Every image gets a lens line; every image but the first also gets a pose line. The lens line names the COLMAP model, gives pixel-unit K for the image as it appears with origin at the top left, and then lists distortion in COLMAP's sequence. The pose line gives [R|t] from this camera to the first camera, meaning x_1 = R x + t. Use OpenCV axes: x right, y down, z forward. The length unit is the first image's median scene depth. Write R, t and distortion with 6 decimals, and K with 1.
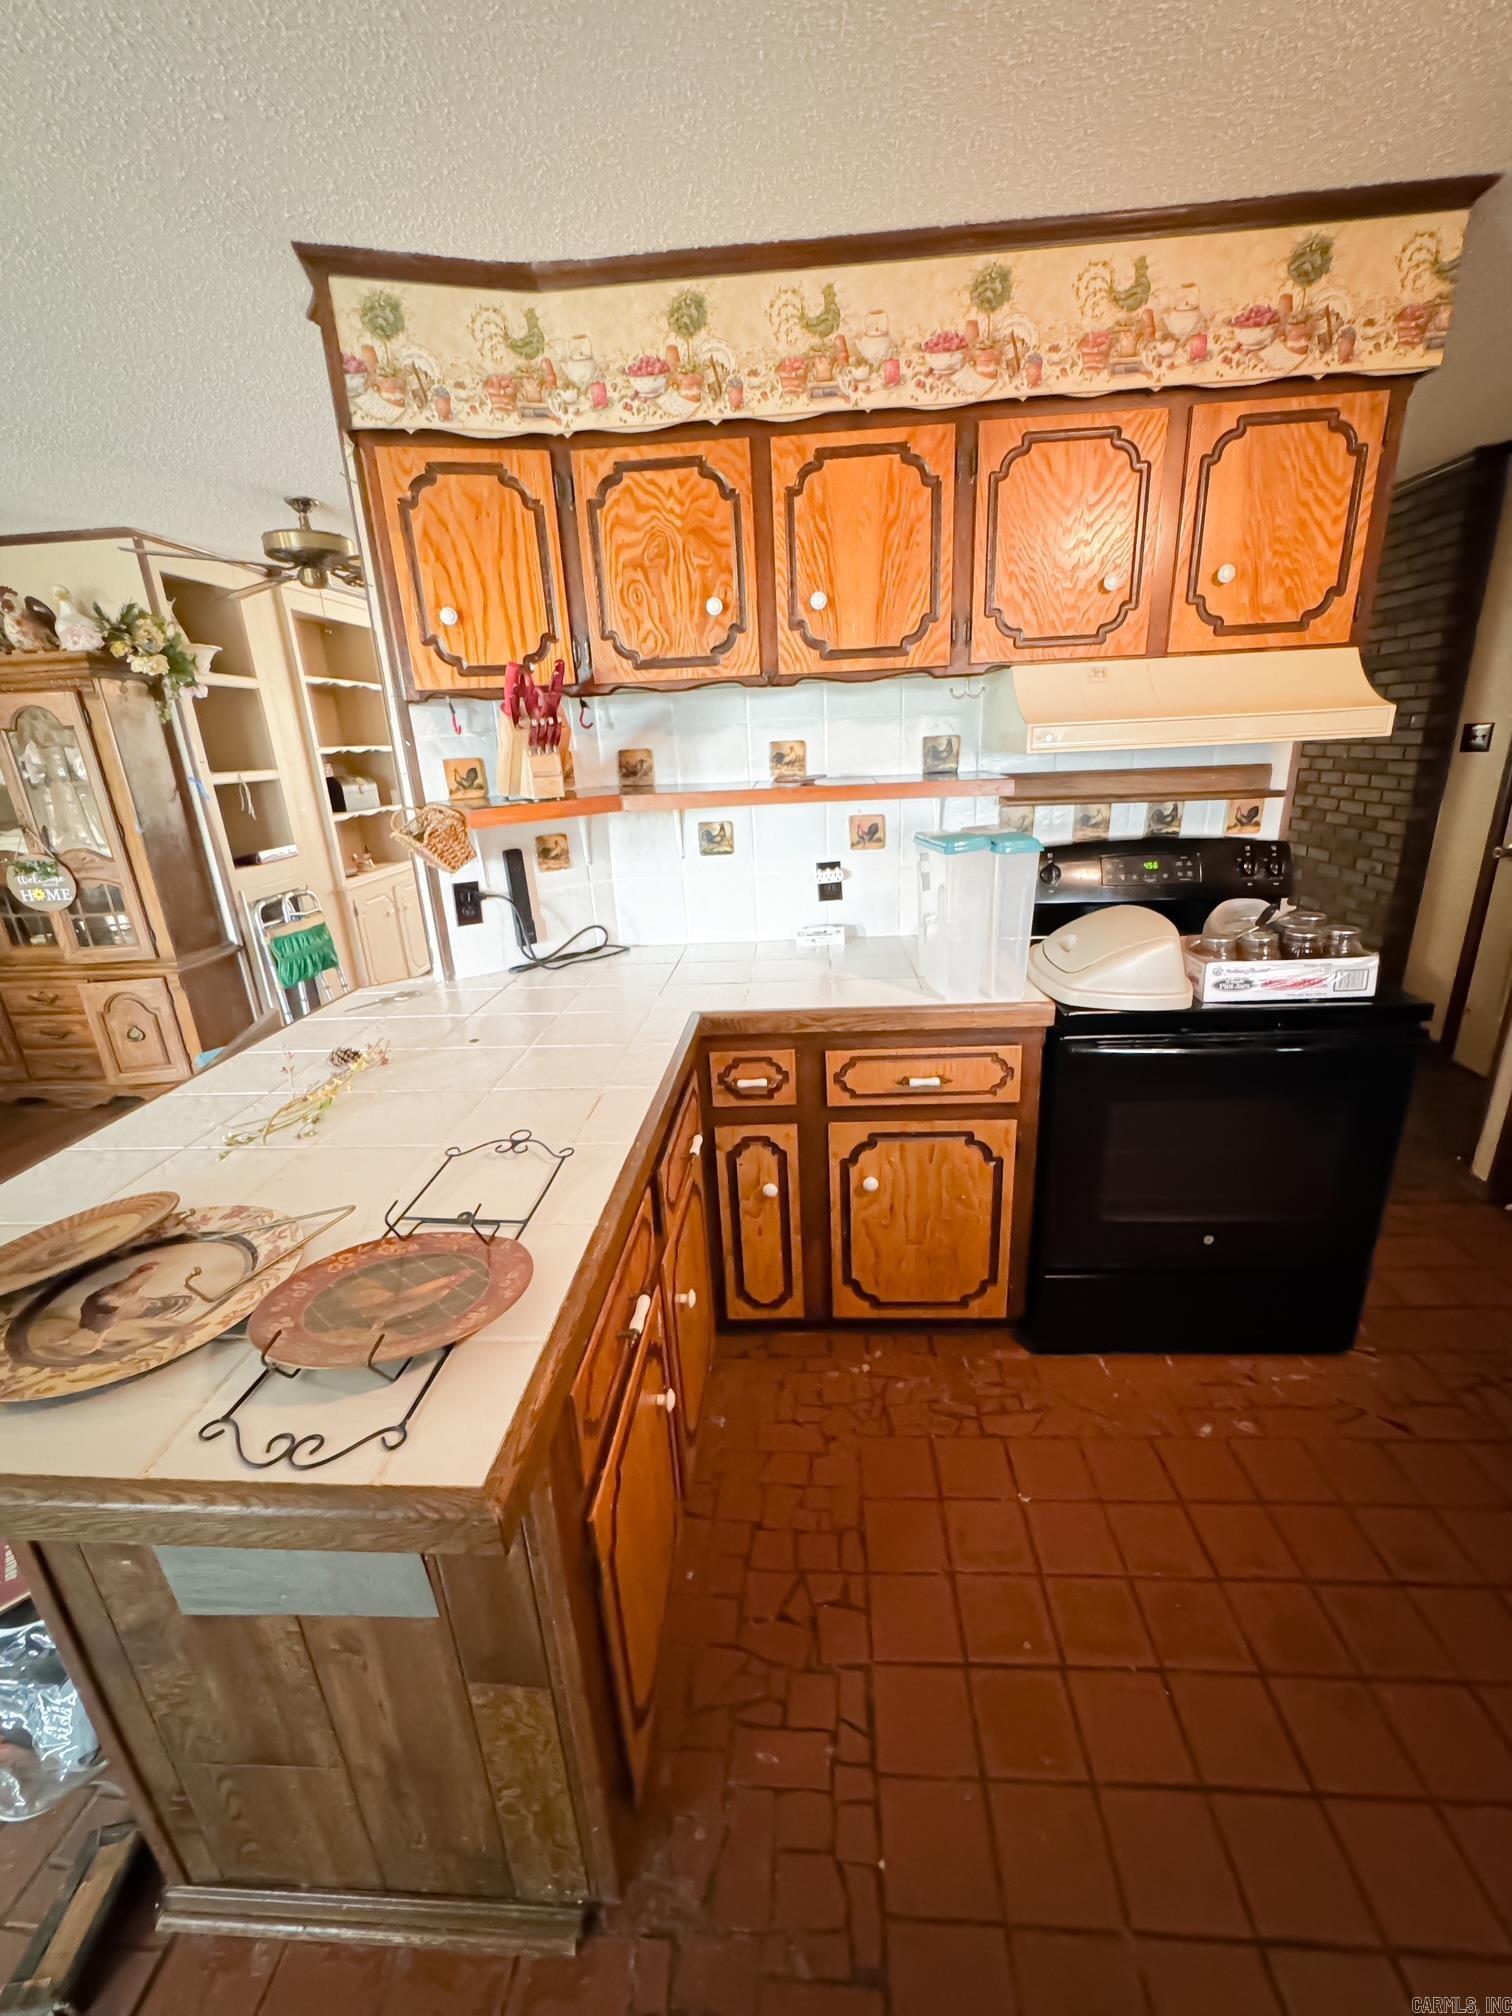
lens RADIAL K [[808.7, 0, 762.6], [0, 808.7, 1009.8], [0, 0, 1]] dist [-0.004141, 0.000669]
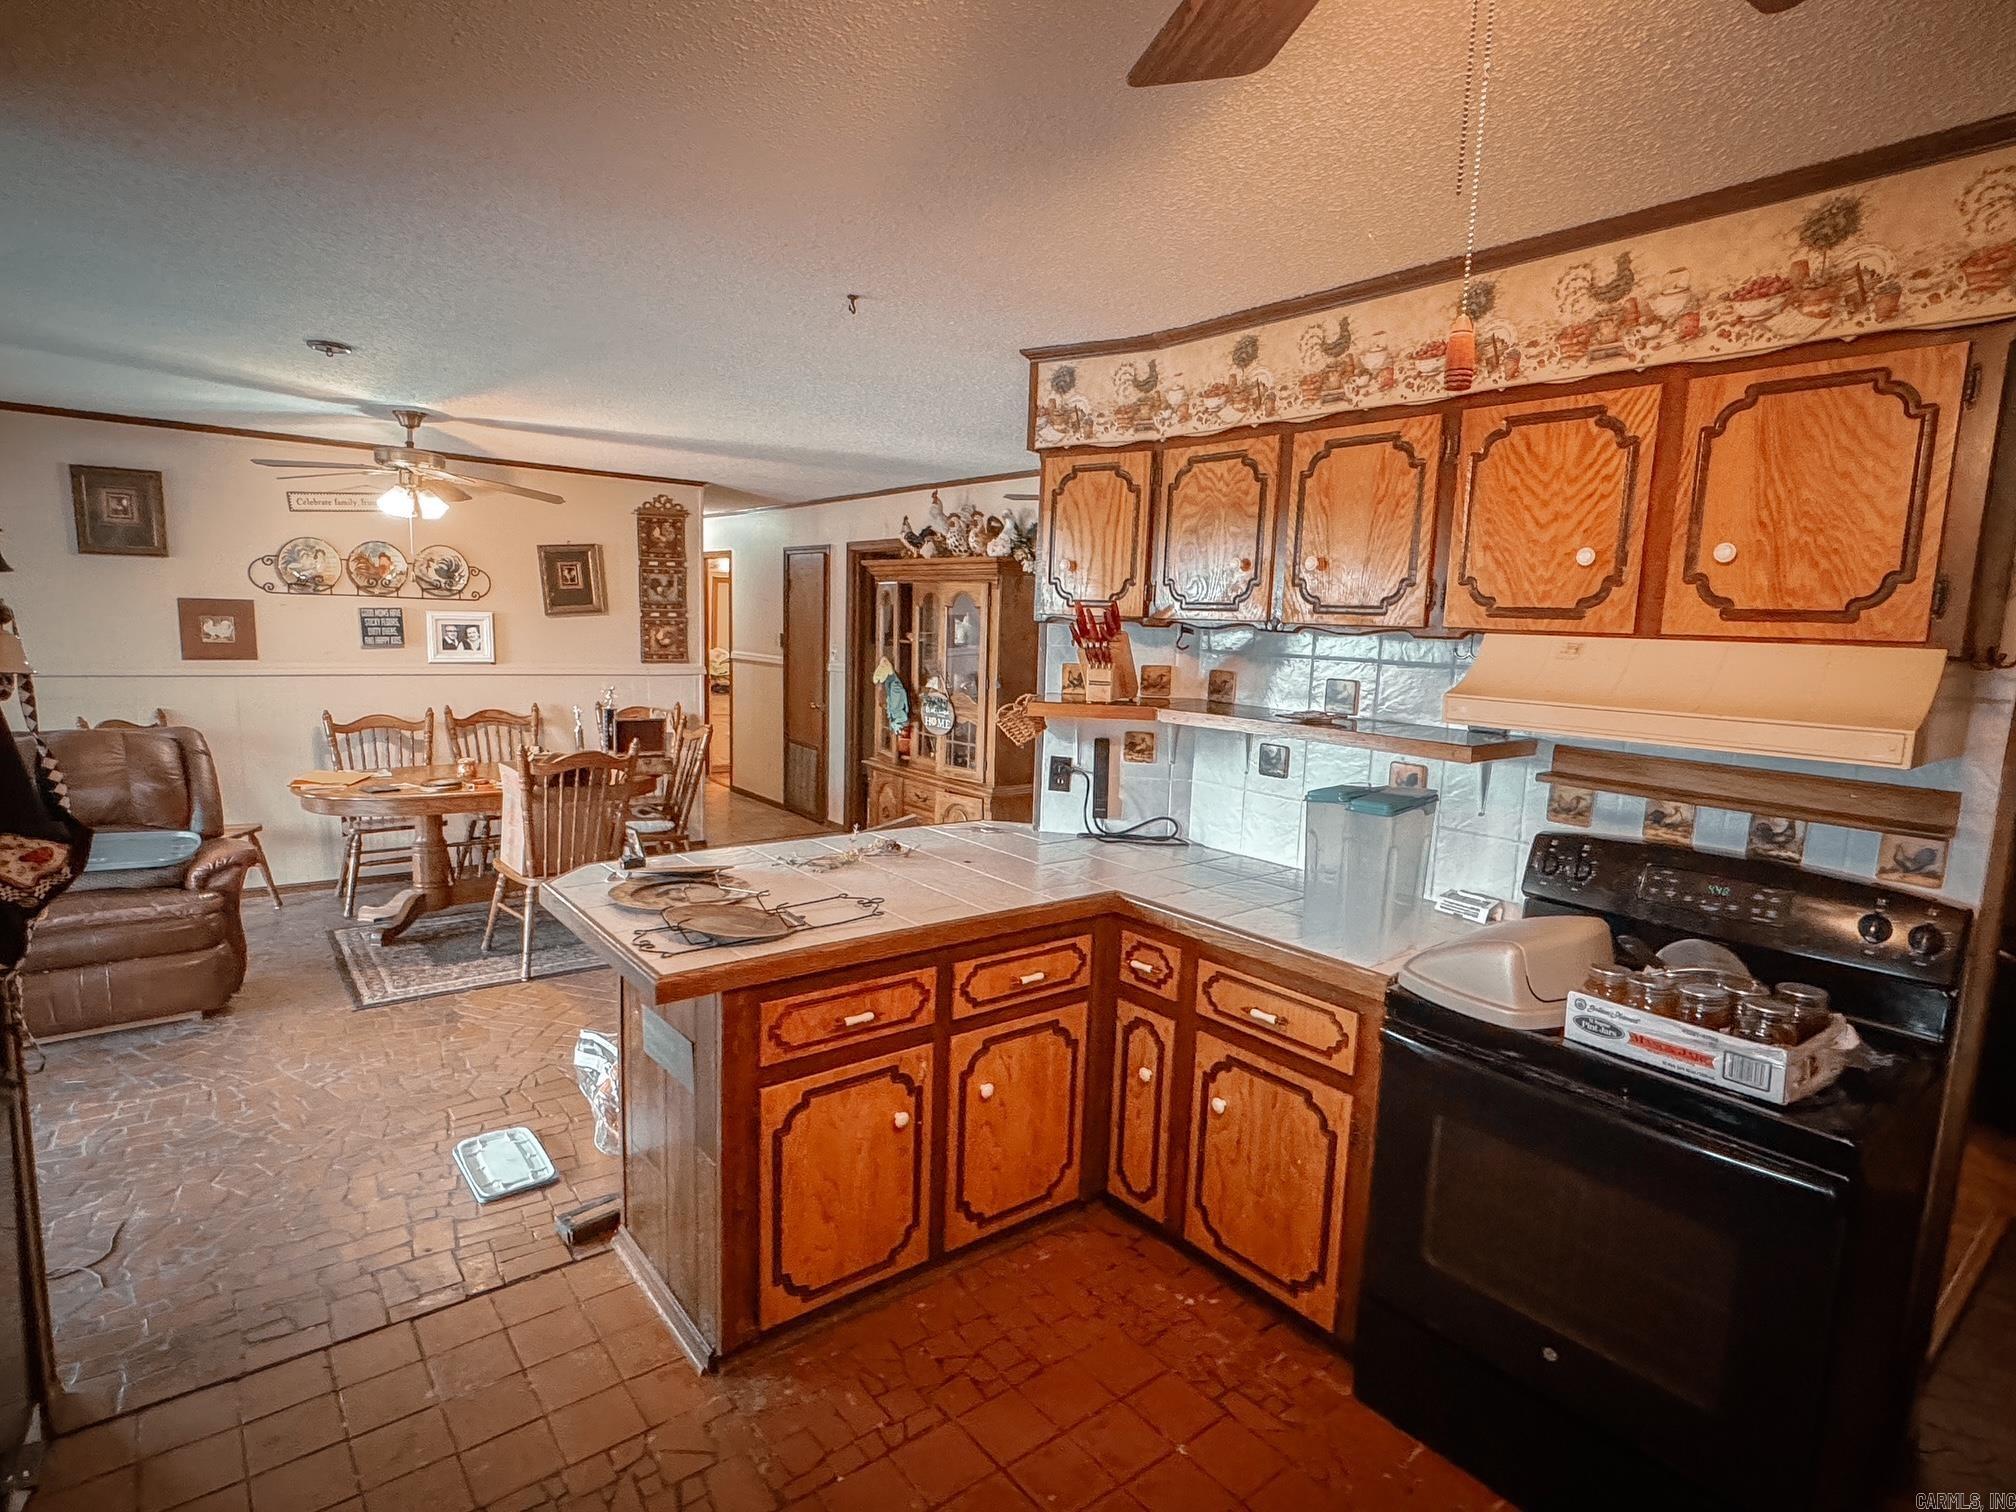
lens RADIAL K [[1050.5, 0, 1004.2], [0, 1050.5, 755.8], [0, 0, 1]] dist [-0.006021, 0.001337]
pose [[0.661331, 0.168373, -0.730953, 0.905550], [-0.300818, 0.952217, -0.052825, -0.055182], [0.687132, 0.254819, 0.680380, -0.203541]]
